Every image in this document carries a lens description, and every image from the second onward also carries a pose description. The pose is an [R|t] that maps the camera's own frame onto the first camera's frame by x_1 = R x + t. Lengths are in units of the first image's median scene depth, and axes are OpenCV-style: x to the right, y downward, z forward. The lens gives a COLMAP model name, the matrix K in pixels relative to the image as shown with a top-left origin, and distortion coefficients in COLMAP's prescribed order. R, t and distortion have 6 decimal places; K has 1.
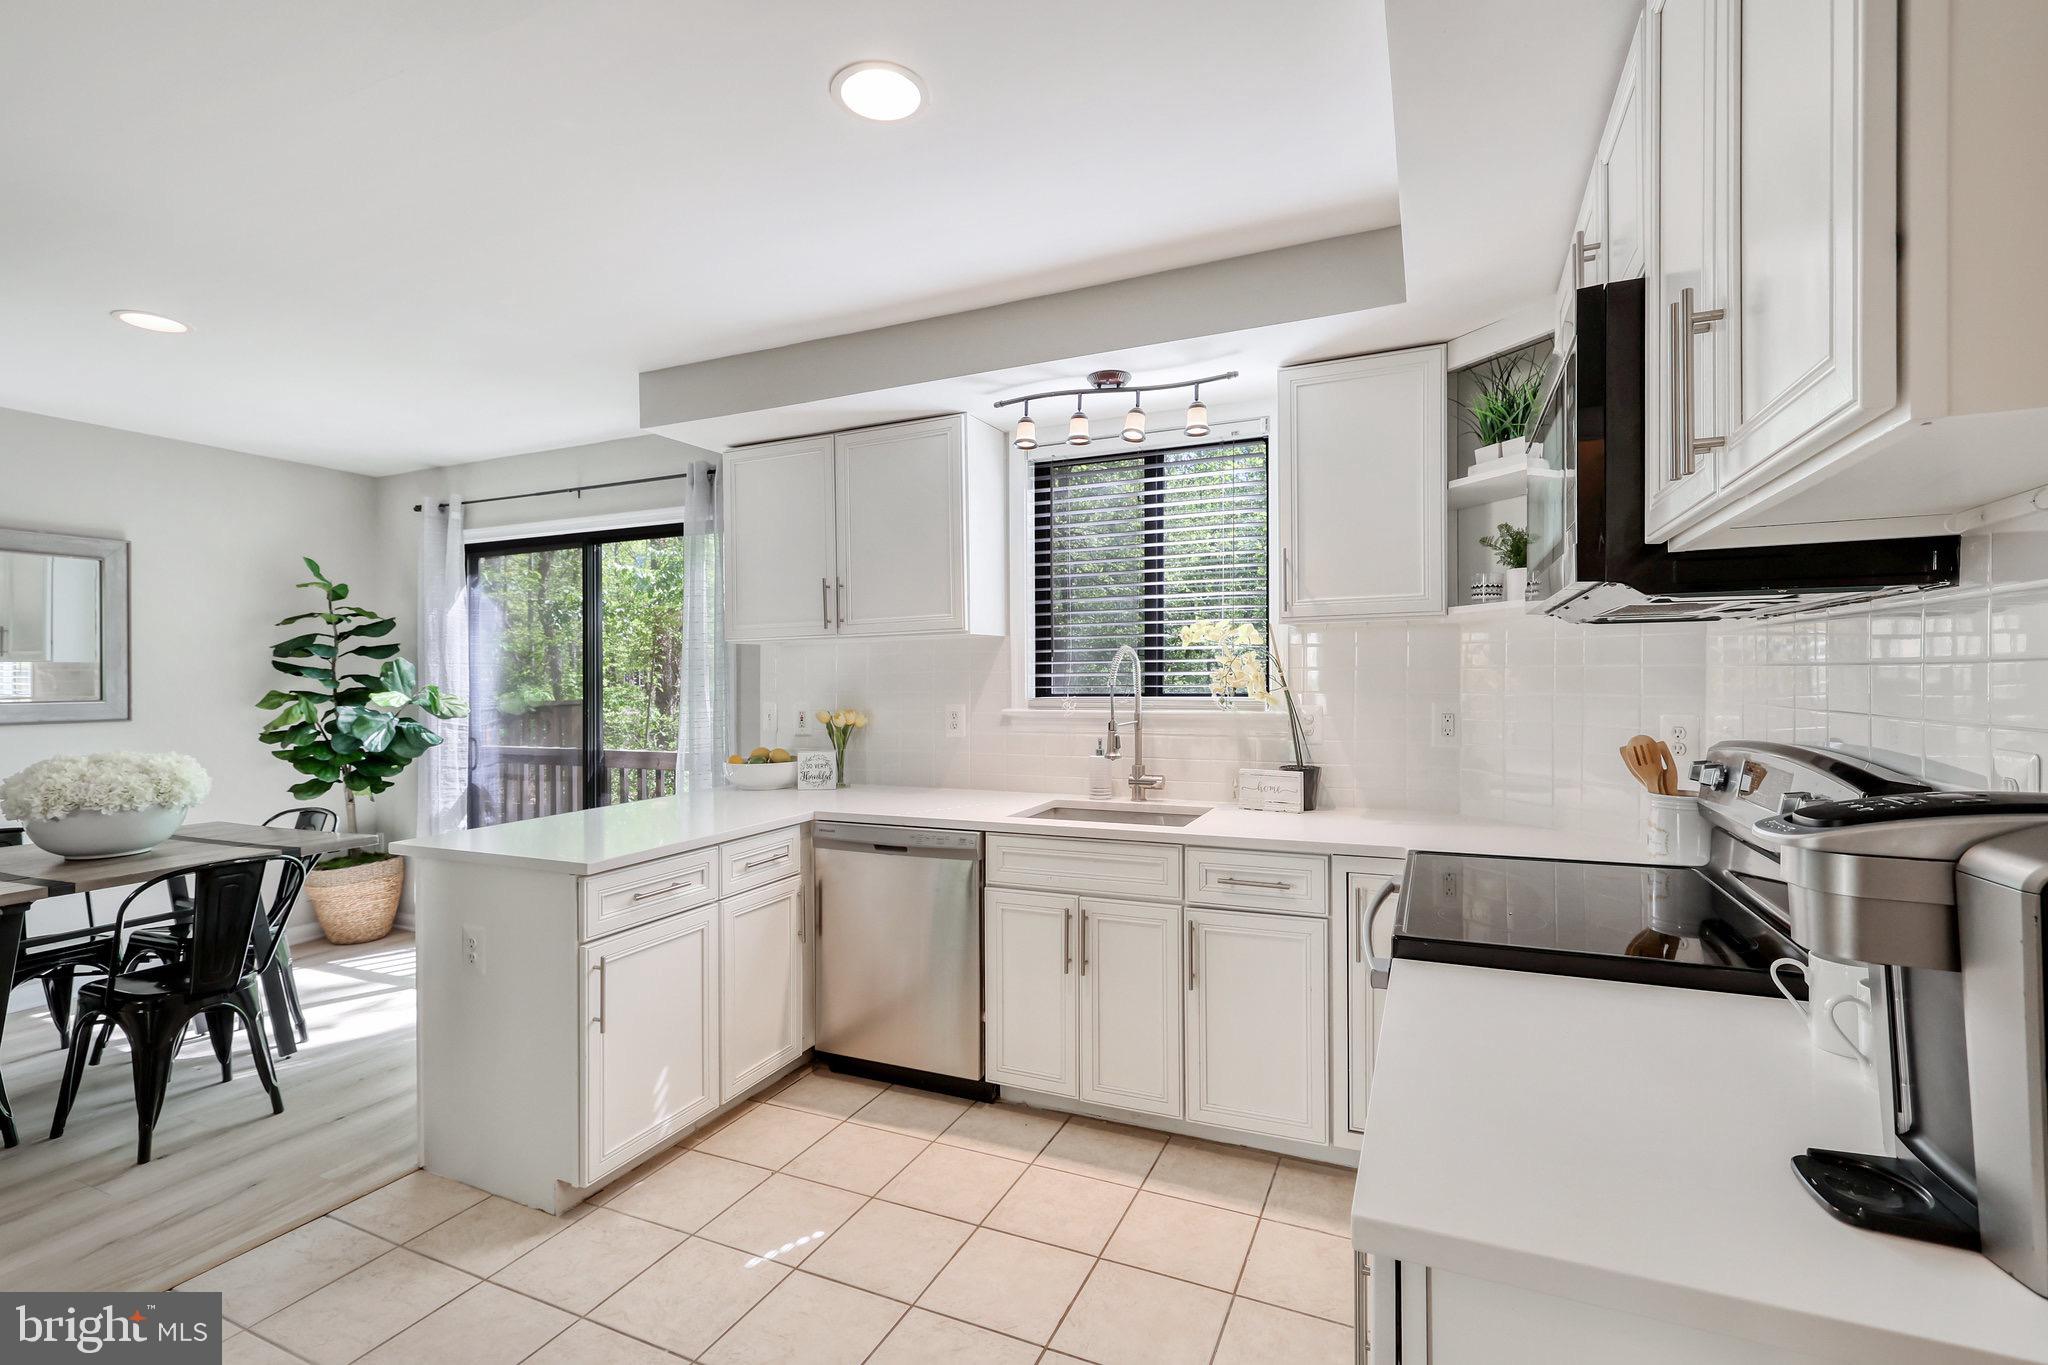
lens RADIAL K [[913.7, 0, 1024.5], [0, 913.7, 676.7], [0, 0, 1]] dist [0.000329, 0.000245]
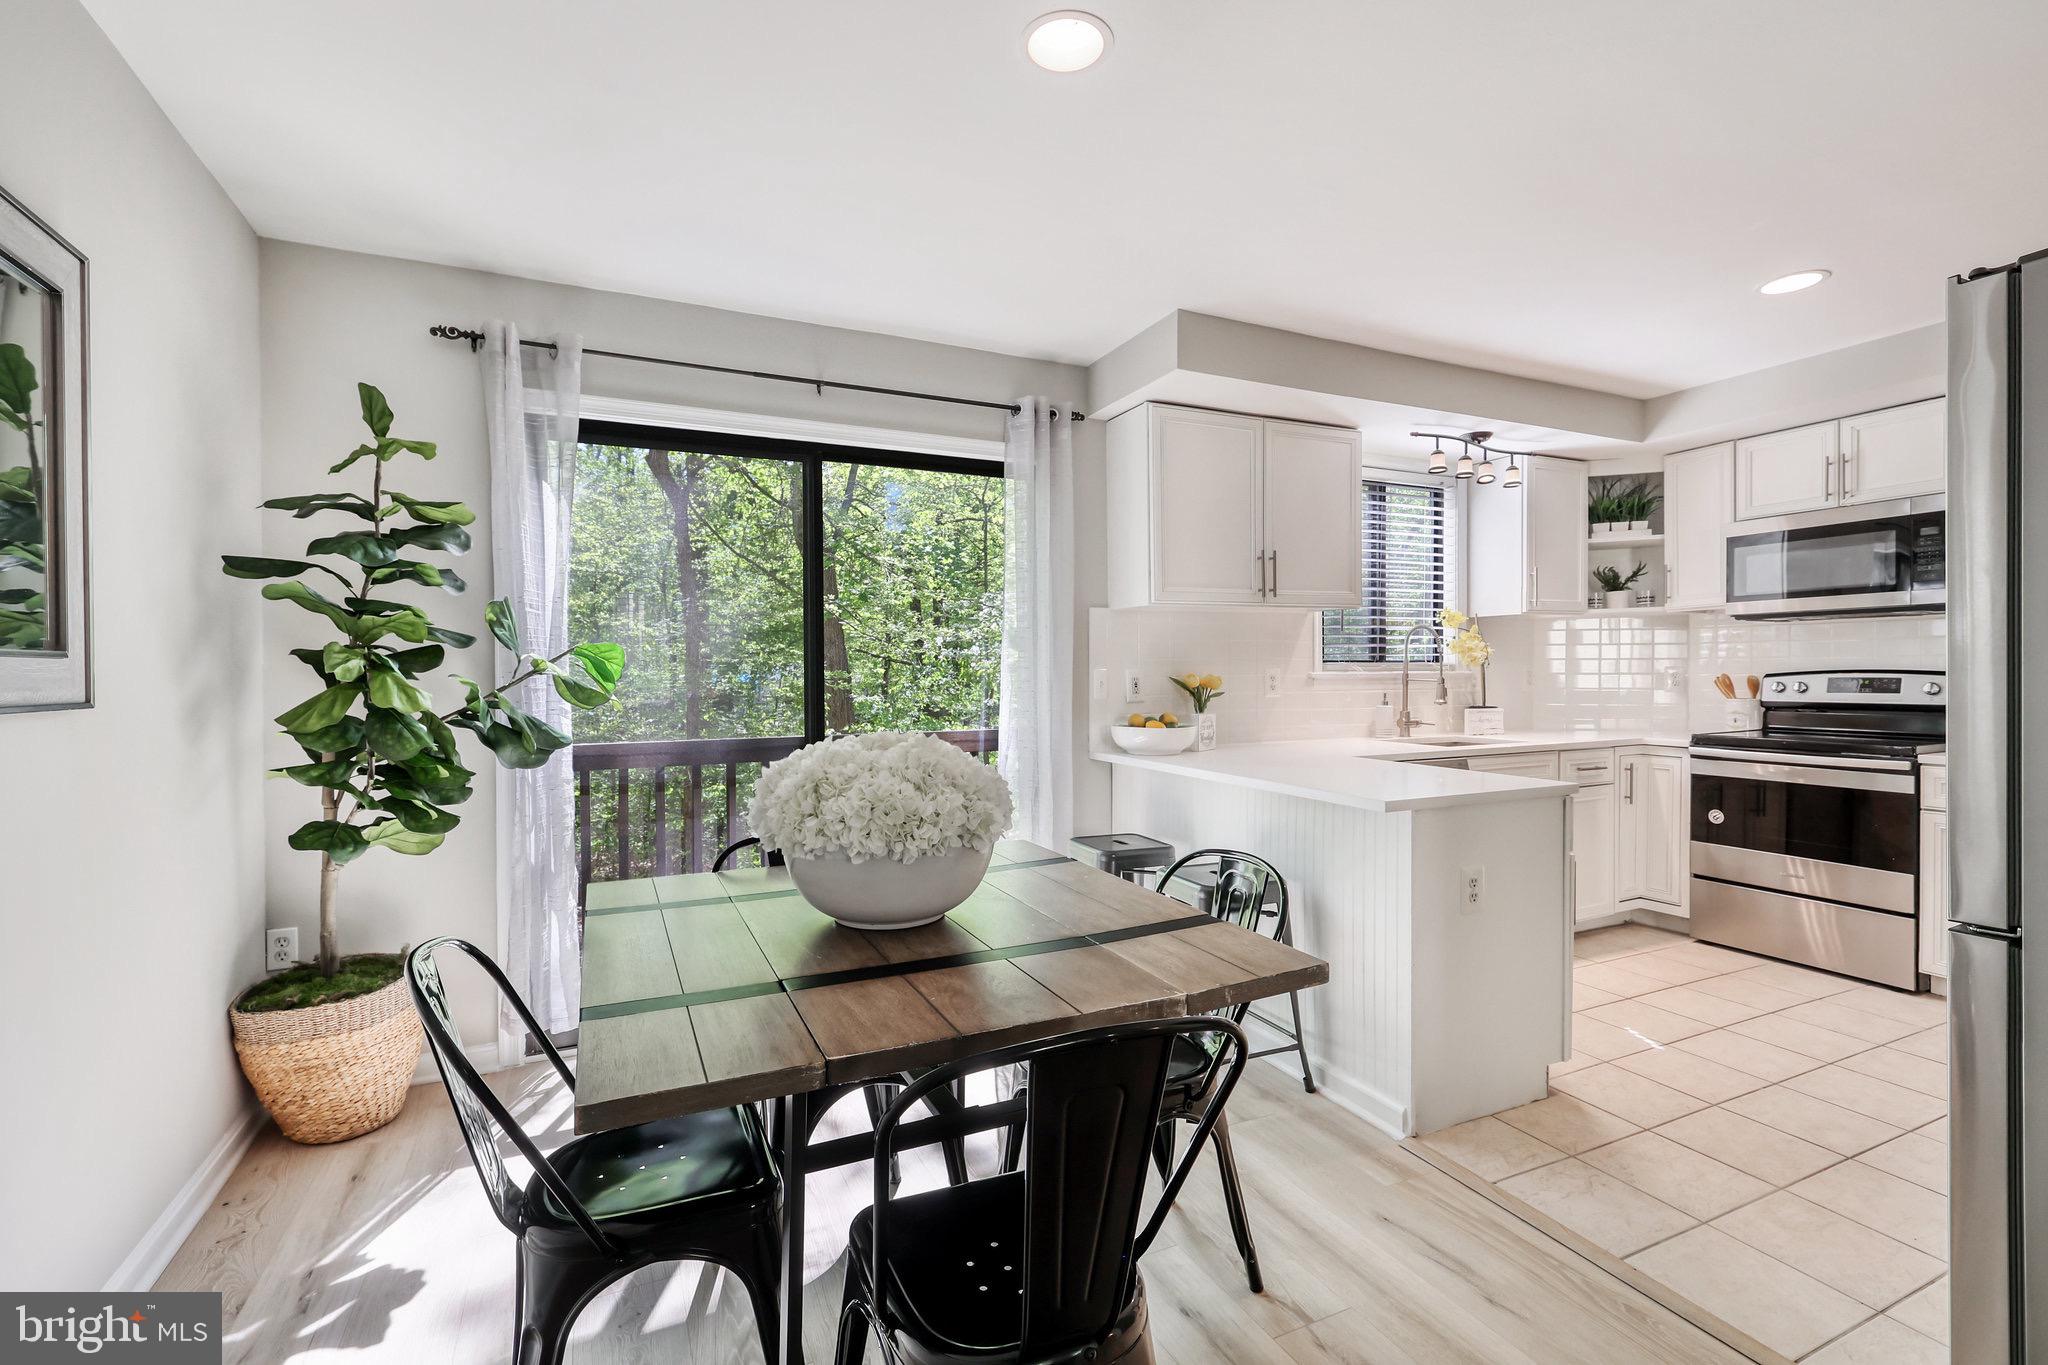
lens RADIAL K [[913.7, 0, 1024.5], [0, 913.7, 676.7], [0, 0, 1]] dist [0.000329, 0.000245]
pose [[0.650507, -0.000492, 0.759500, -1.239314], [0.000509, 1.000000, 0.000211, 0.042368], [-0.759500, 0.000249, 0.650507, 0.516196]]
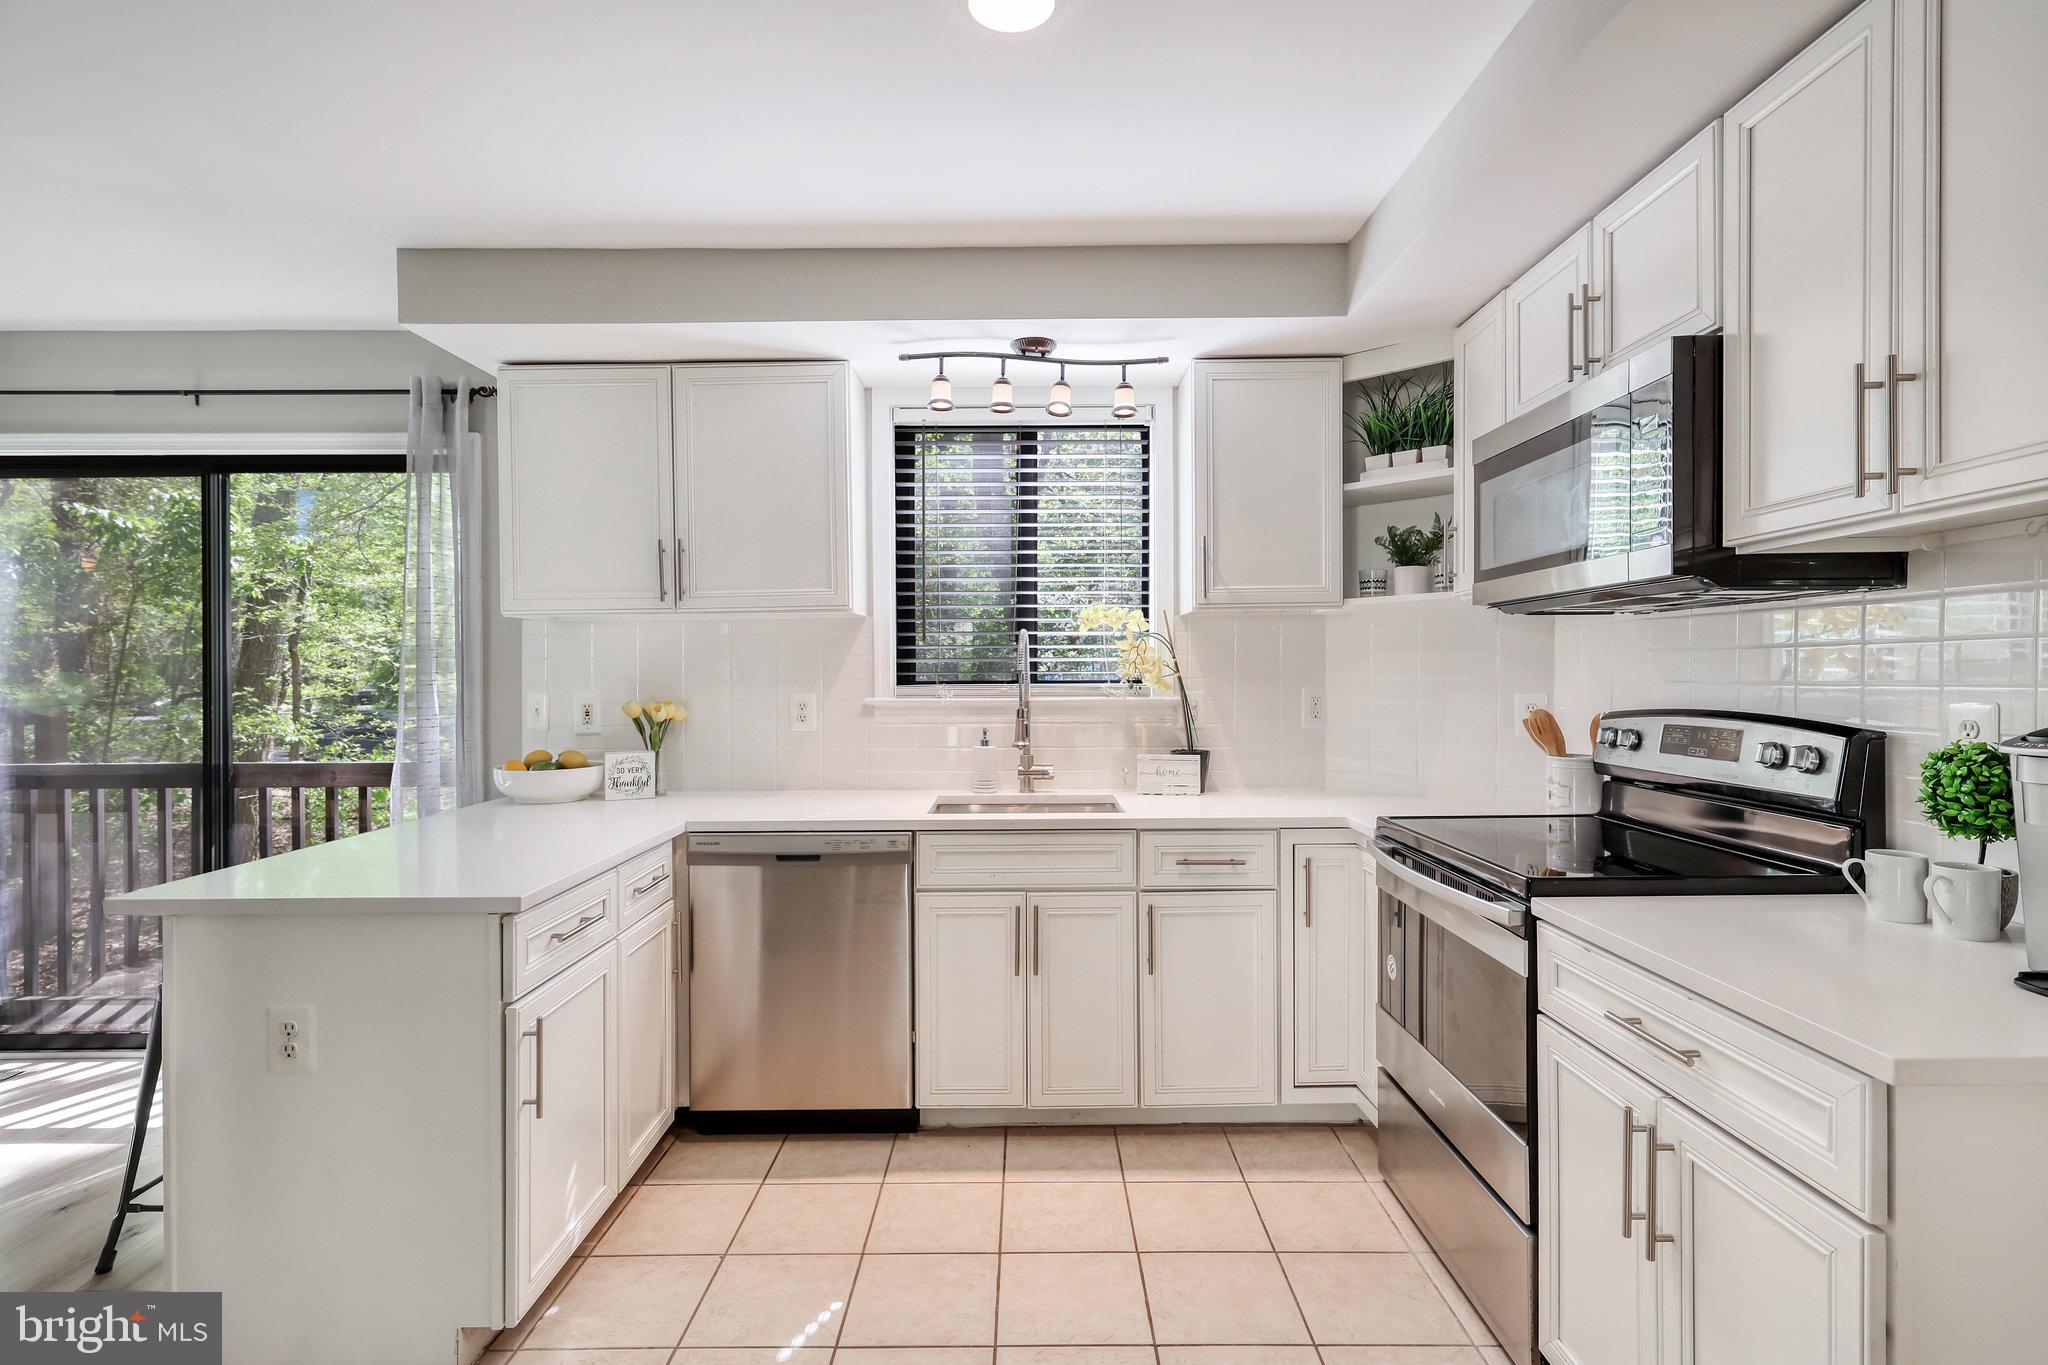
lens RADIAL K [[994.6, 0, 1020.6], [0, 994.6, 678.8], [0, 0, 1]] dist [0.003373, 0.000234]
pose [[0.912002, 0.001352, 0.410183, -0.294148], [-0.002779, 0.999992, 0.002884, 0.013793], [-0.410175, -0.003770, 0.911999, 0.053765]]
